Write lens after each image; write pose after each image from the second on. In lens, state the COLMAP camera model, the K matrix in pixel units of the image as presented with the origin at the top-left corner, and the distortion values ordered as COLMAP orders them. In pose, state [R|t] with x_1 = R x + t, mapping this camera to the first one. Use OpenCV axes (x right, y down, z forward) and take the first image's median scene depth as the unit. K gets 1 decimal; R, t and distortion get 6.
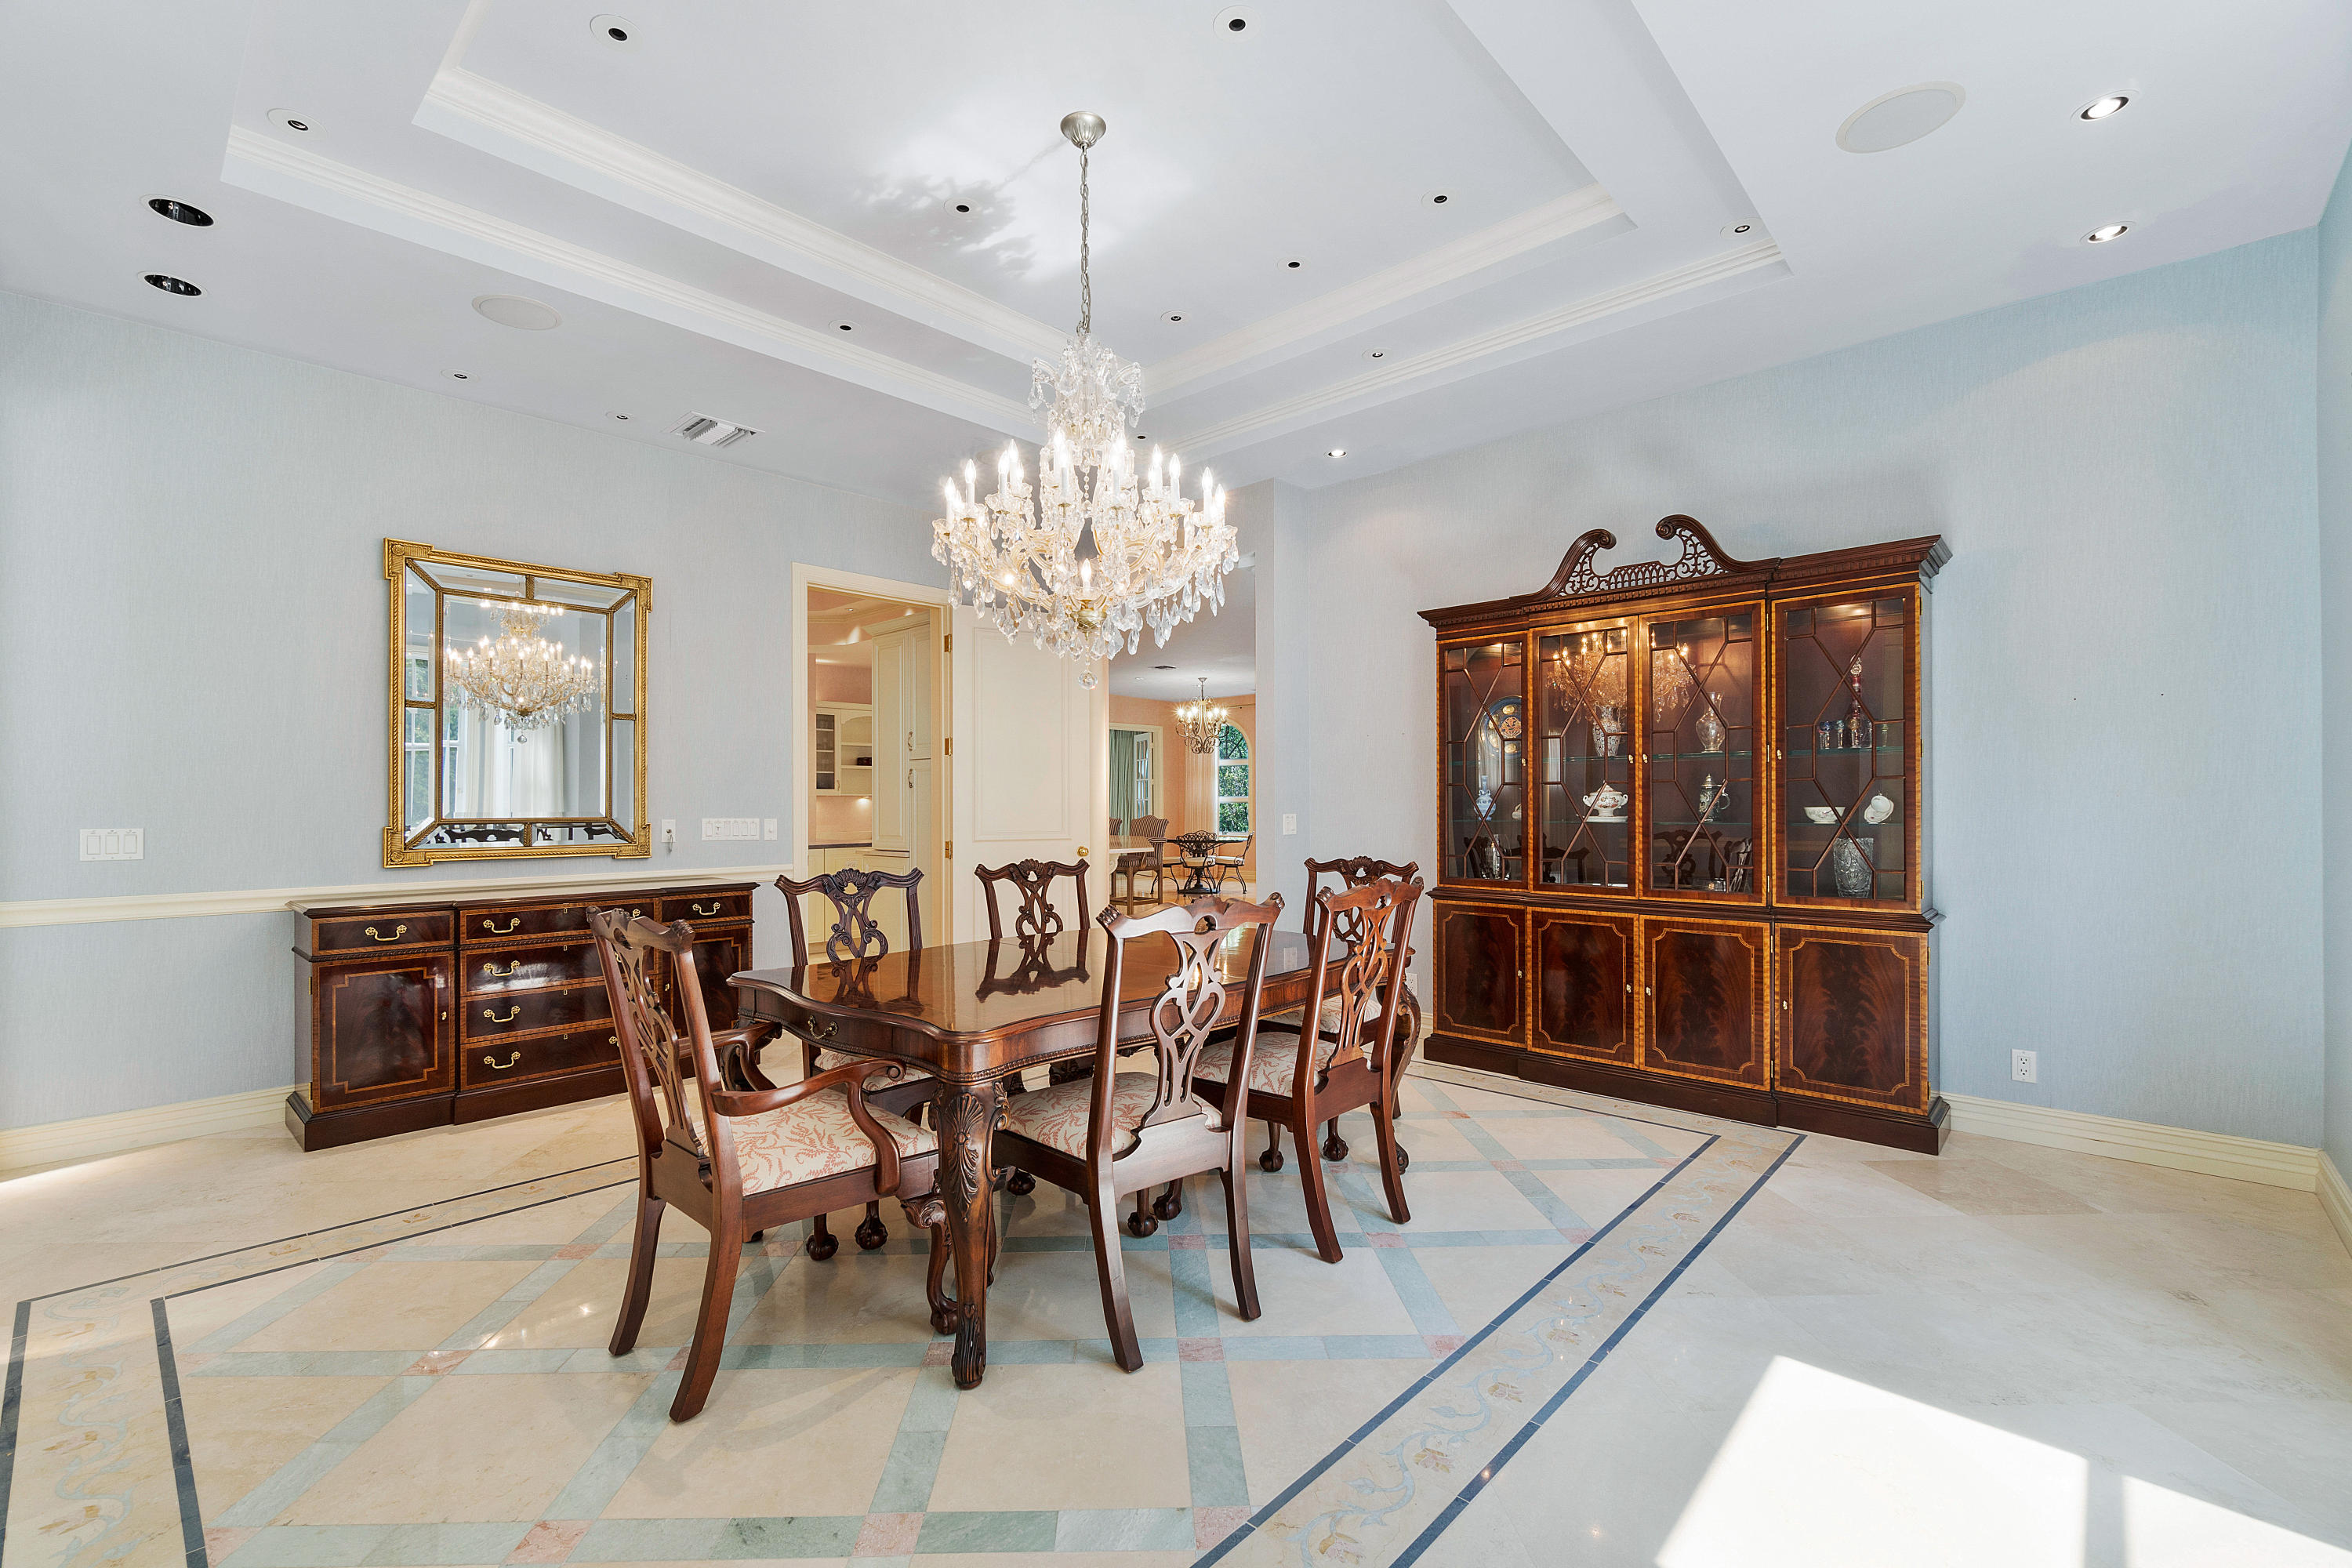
lens RADIAL K [[1045.5, 0, 1164.2], [0, 1045.5, 801.7], [0, 0, 1]] dist [-0.002686, -0.000288]
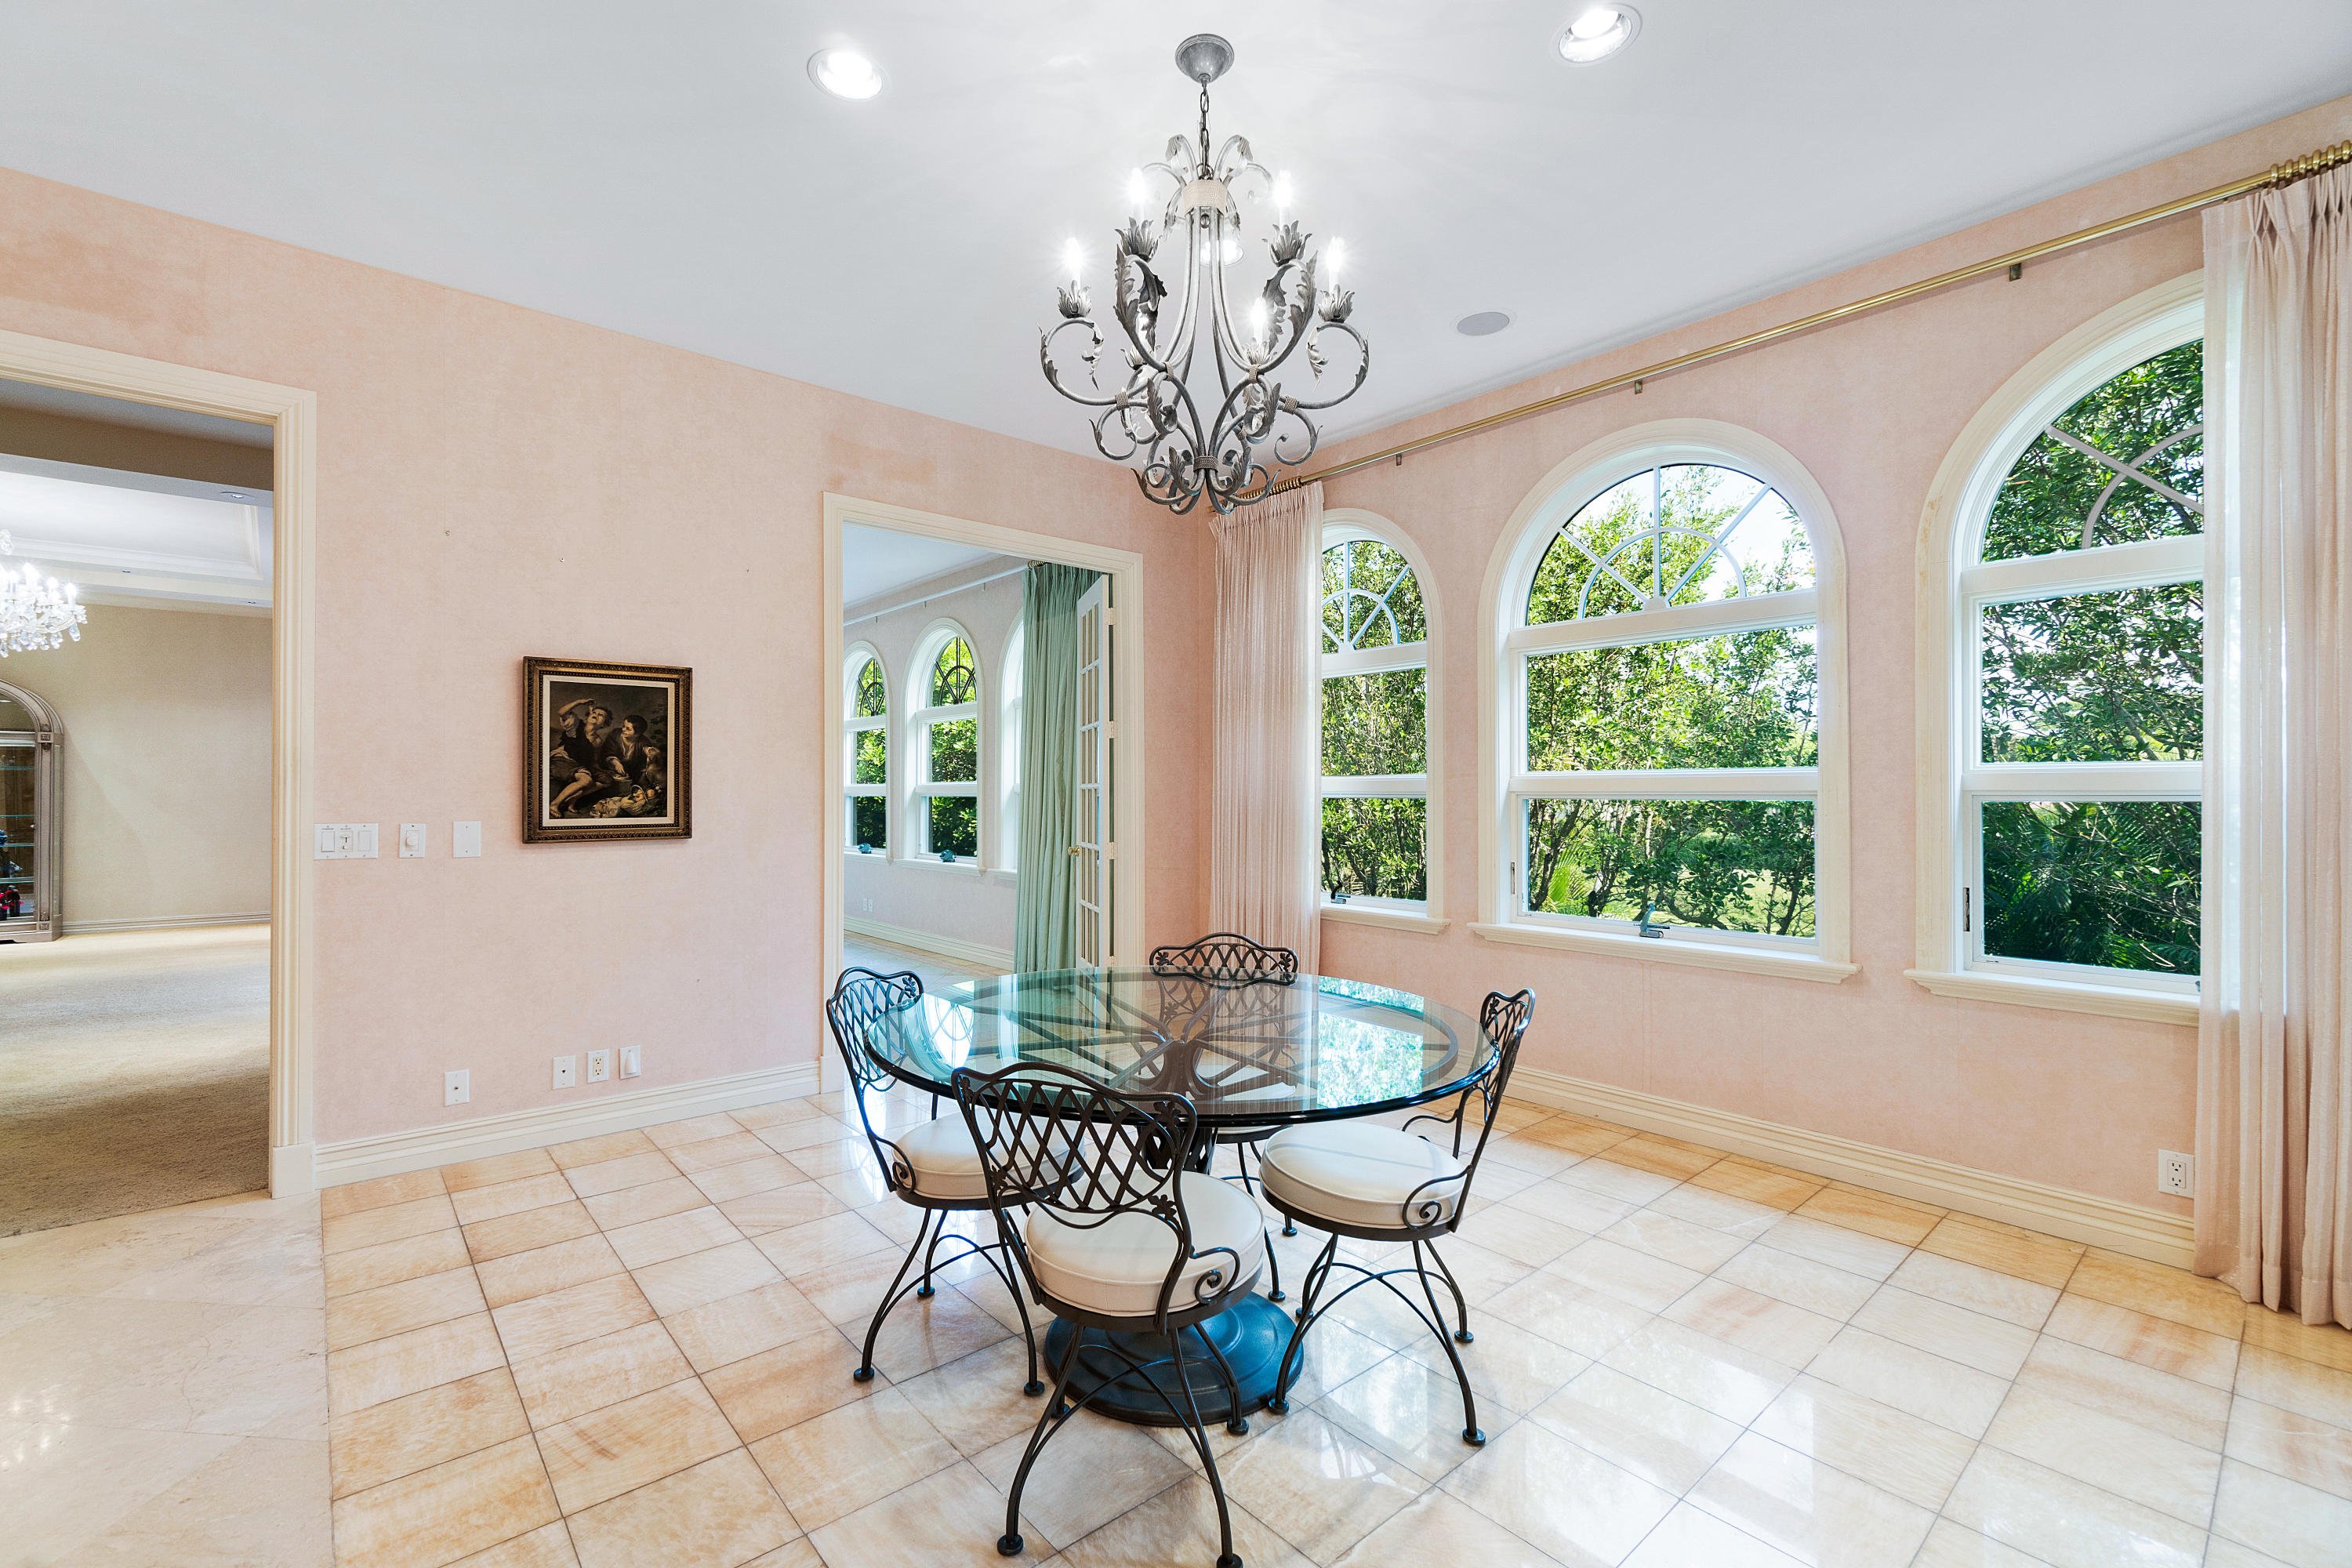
lens RADIAL K [[1013.4, 0, 1176.0], [0, 1013.4, 784.0], [0, 0, 1]] dist [-0.000119, 0.000060]
pose [[0.994752, 0.004174, -0.102233, 0.042163], [-0.004742, 0.999975, -0.005312, -0.000190], [0.102208, 0.005768, 0.994746, 0.733132]]
